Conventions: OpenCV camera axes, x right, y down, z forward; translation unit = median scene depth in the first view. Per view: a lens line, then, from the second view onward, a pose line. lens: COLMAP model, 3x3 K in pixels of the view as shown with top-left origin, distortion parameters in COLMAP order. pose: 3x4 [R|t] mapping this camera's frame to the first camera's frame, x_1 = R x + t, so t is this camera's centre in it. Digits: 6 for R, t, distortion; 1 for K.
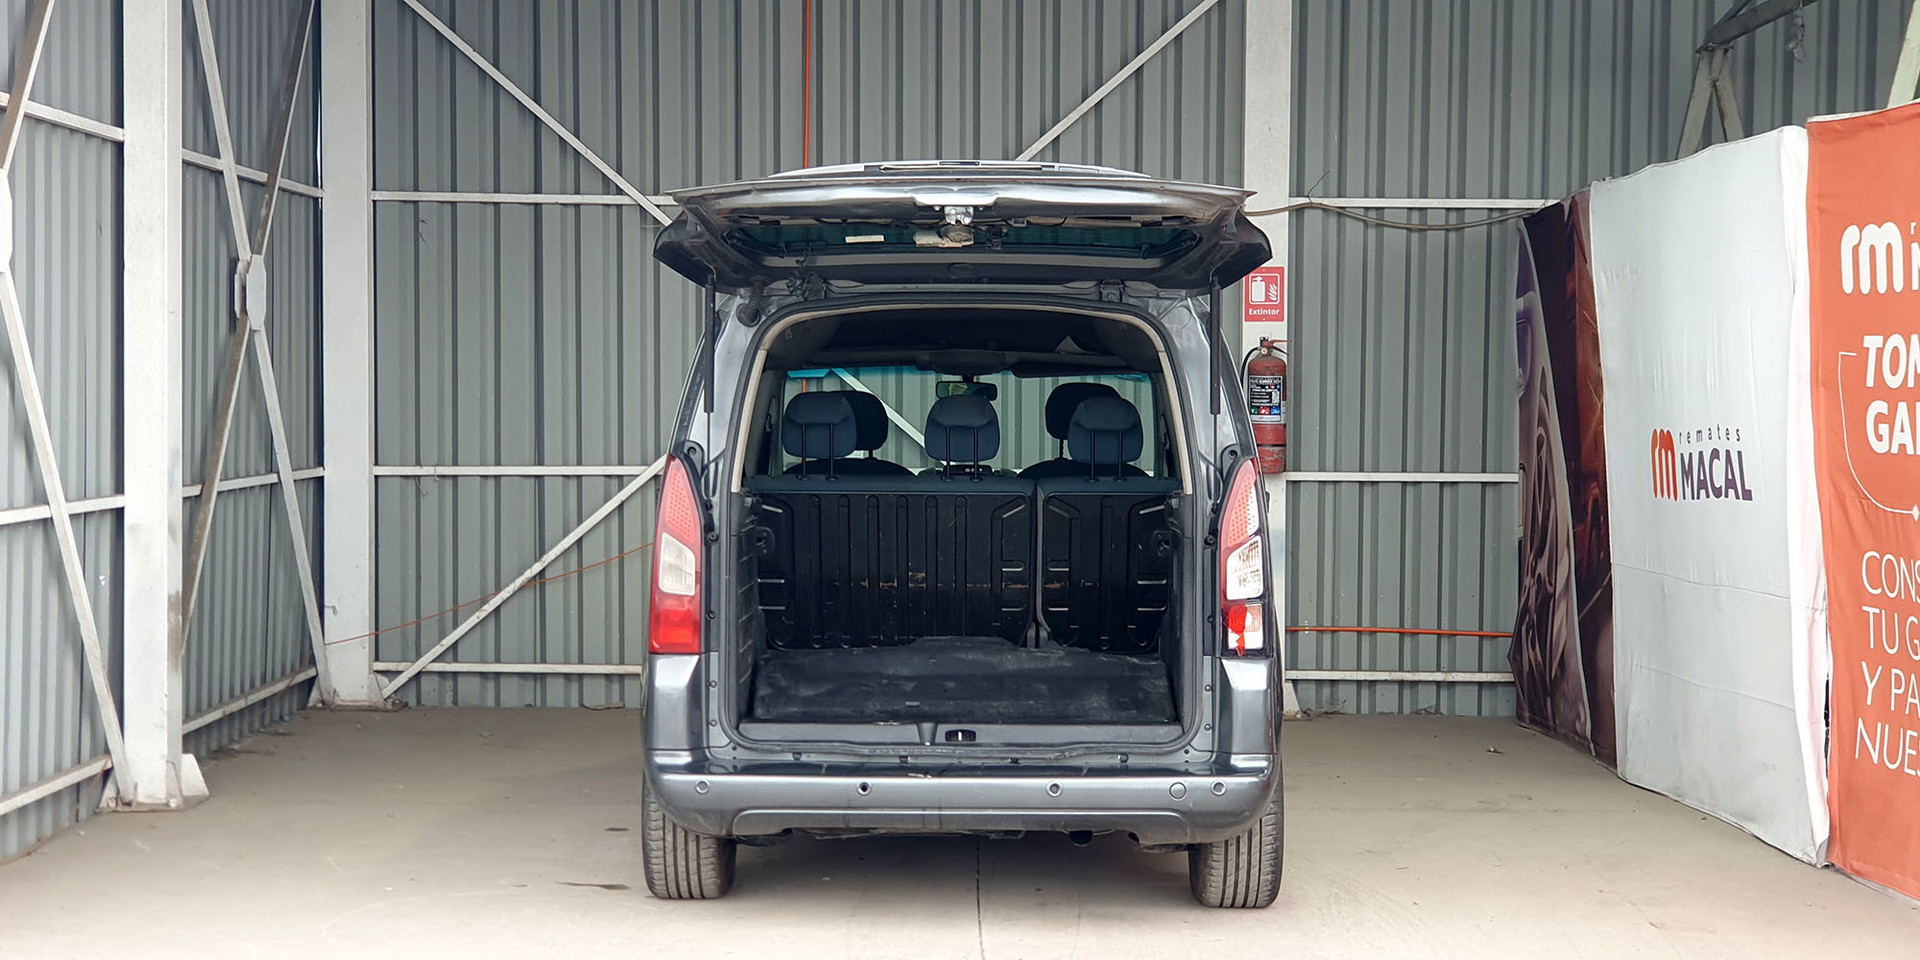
lens RADIAL K [[3815.4, 0, 869.2], [0, 3815.4, 461.8], [0, 0, 1]] dist [0.105088, 0.000000]
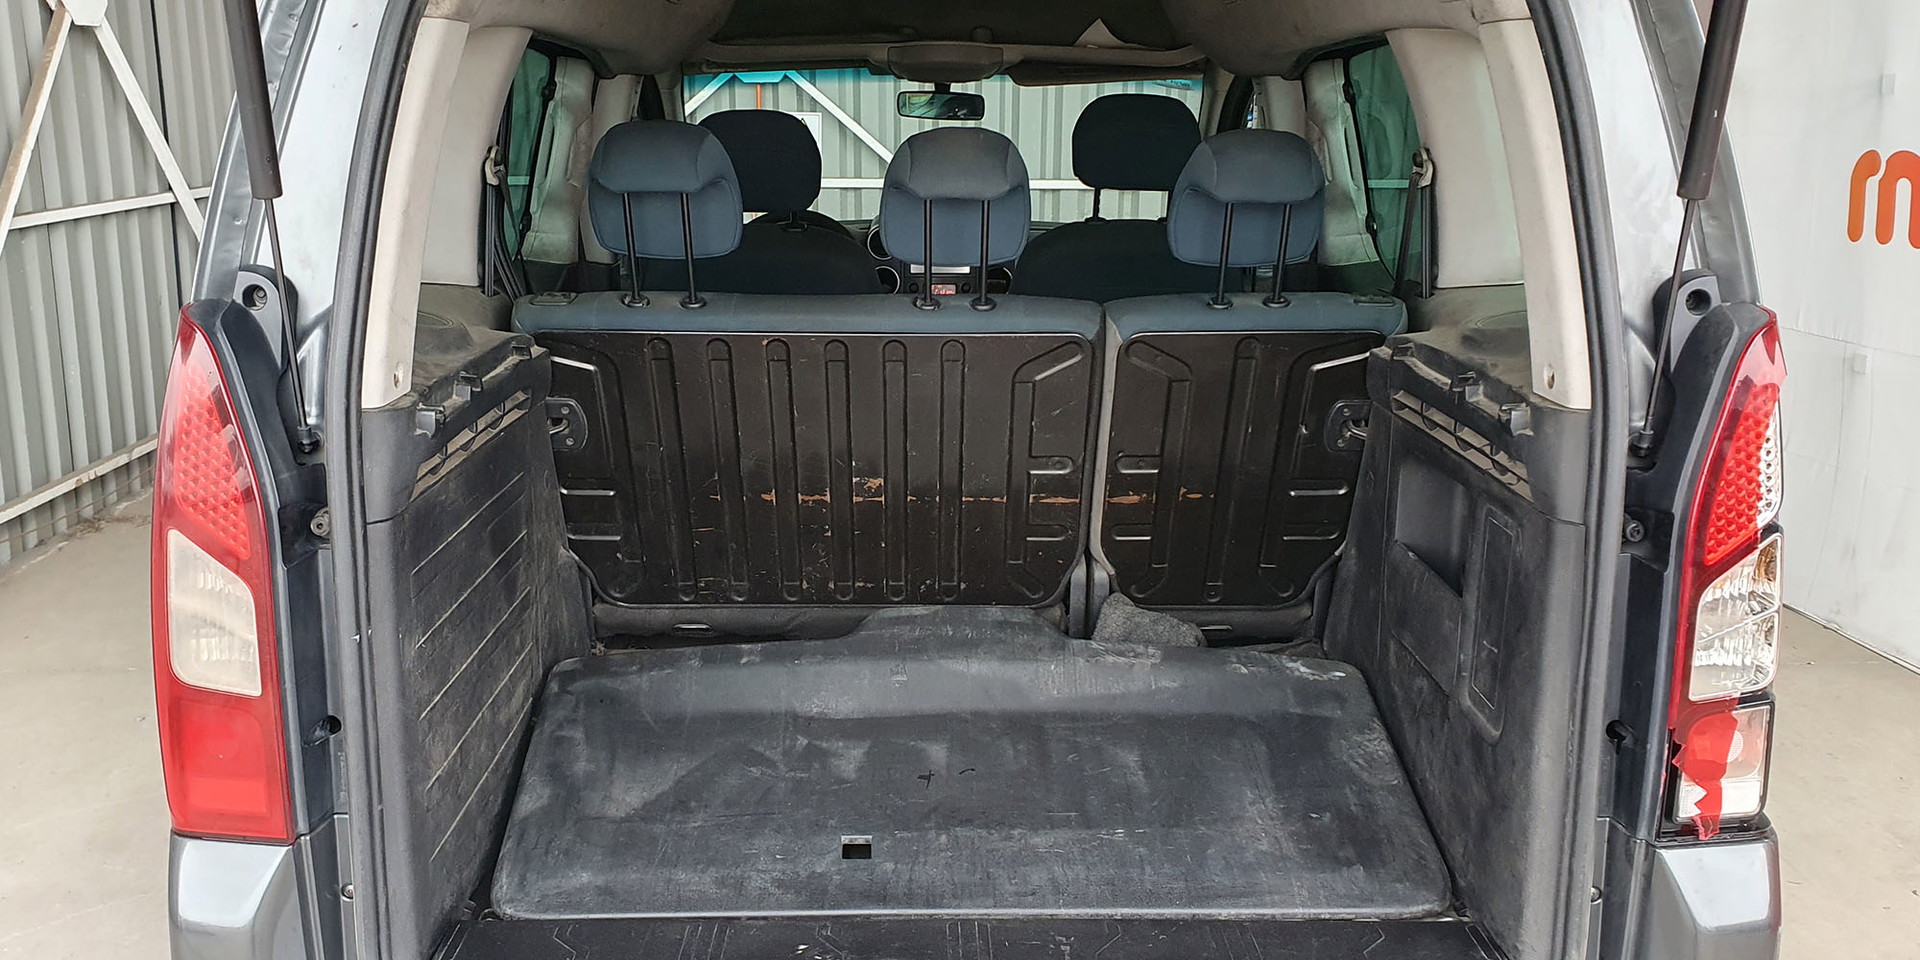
lens RADIAL K [[1619.1, 0, 910.2], [0, 1619.1, 494.6], [0, 0, 1]] dist [0.034268, -0.073359]
pose [[0.999547, -0.010936, 0.028054, 0.009711], [0.004310, 0.974079, 0.226167, -0.014708], [-0.029800, -0.225943, 0.973685, 0.623552]]
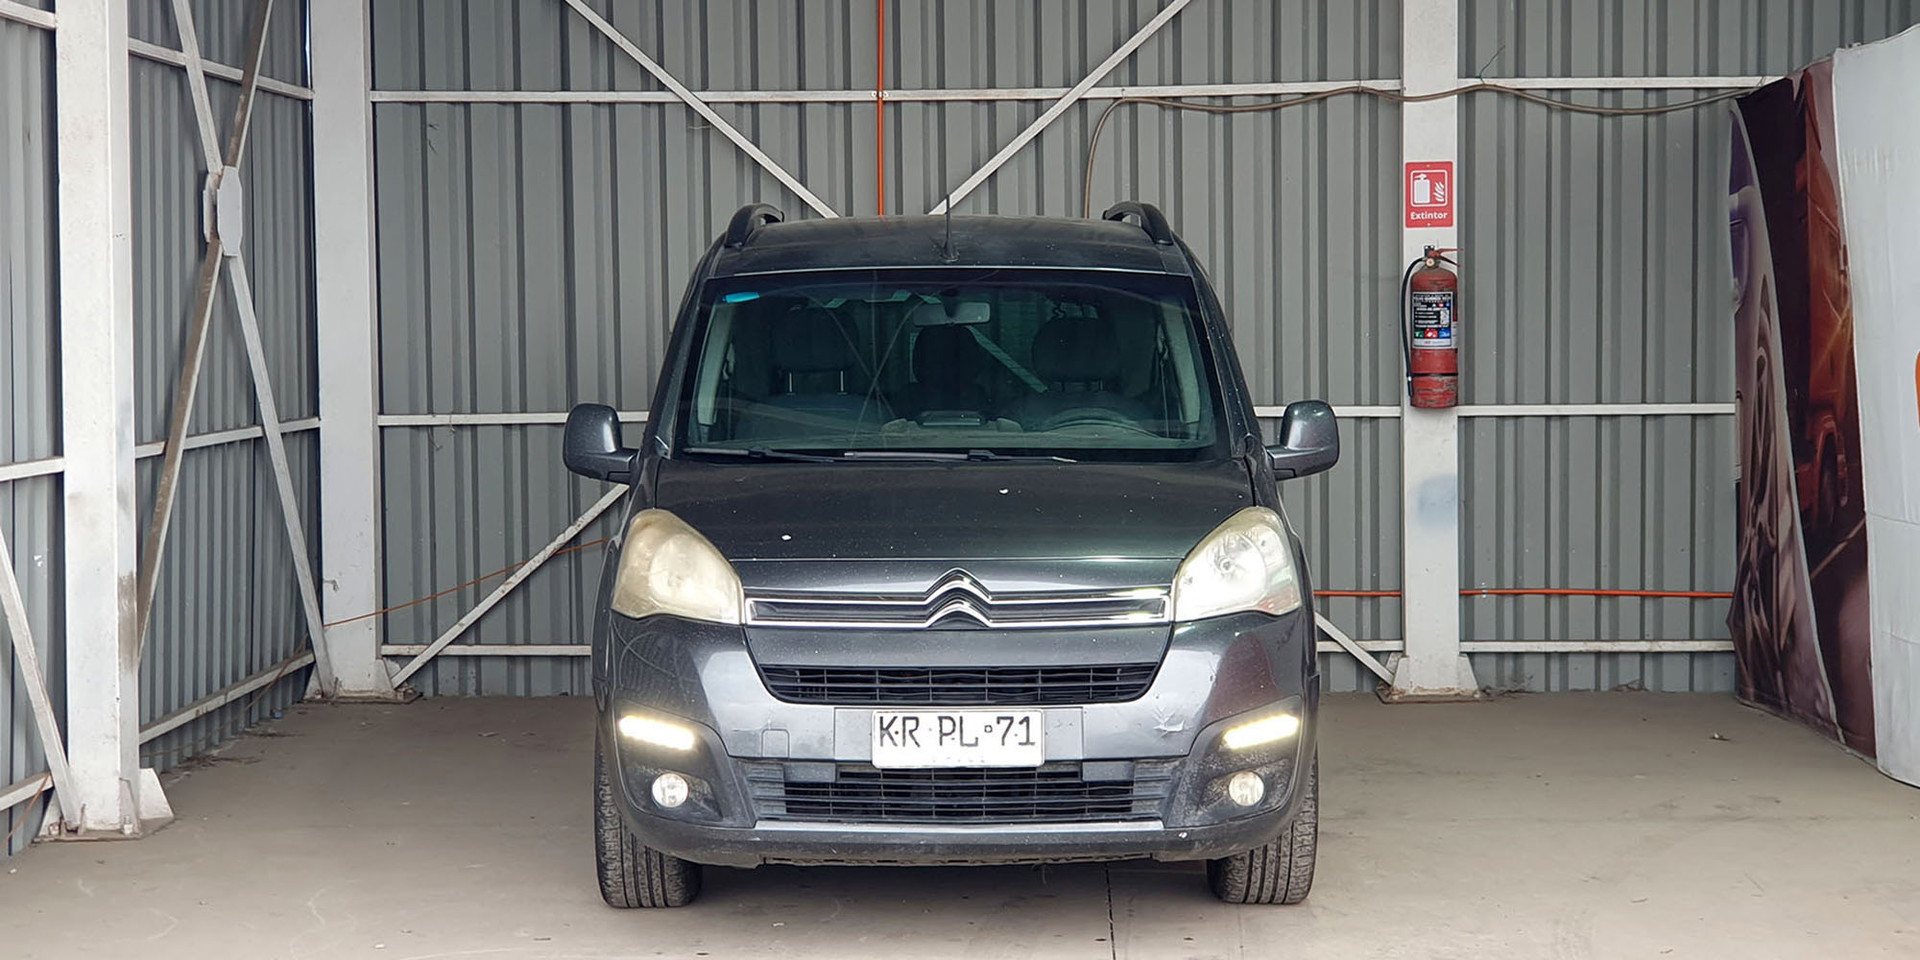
lens RADIAL K [[3815.4, 0, 883.6], [0, 3815.4, 447.8], [0, 0, 1]] dist [0.105088, 0.000000]
pose [[0.999778, -0.015534, -0.014231, -0.005361], [0.015735, 0.999777, 0.014115, -0.001983], [0.014009, -0.014336, 0.999799, 0.157736]]
